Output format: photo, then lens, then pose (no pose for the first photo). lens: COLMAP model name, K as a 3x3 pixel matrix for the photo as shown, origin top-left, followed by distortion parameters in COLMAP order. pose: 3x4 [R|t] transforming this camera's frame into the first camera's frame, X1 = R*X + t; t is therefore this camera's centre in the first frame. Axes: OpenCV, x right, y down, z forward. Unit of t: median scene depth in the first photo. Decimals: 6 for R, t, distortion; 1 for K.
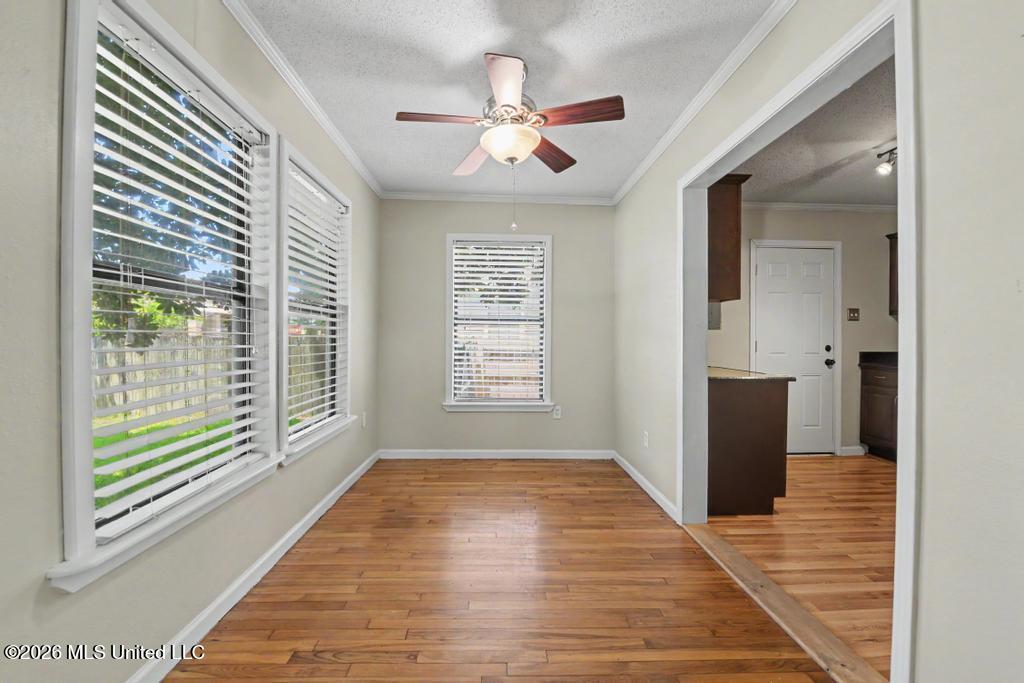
lens RADIAL K [[415.4, 0, 507.8], [0, 415.4, 341.7], [0, 0, 1]] dist [-0.017119, -0.001854]
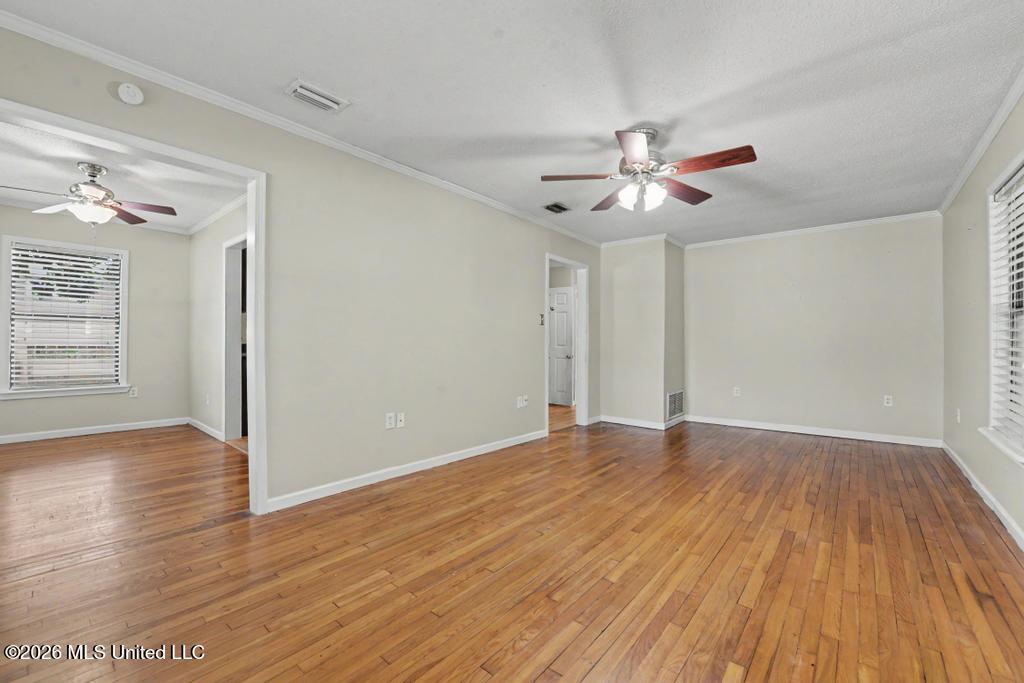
lens RADIAL K [[415.4, 0, 510.1], [0, 415.4, 338.9], [0, 0, 1]] dist [-0.017119, -0.001854]
pose [[0.661495, 0.002720, 0.749945, -0.052111], [-0.001081, 0.999996, -0.002673, 0.010525], [-0.749949, 0.000958, 0.661495, -0.636109]]
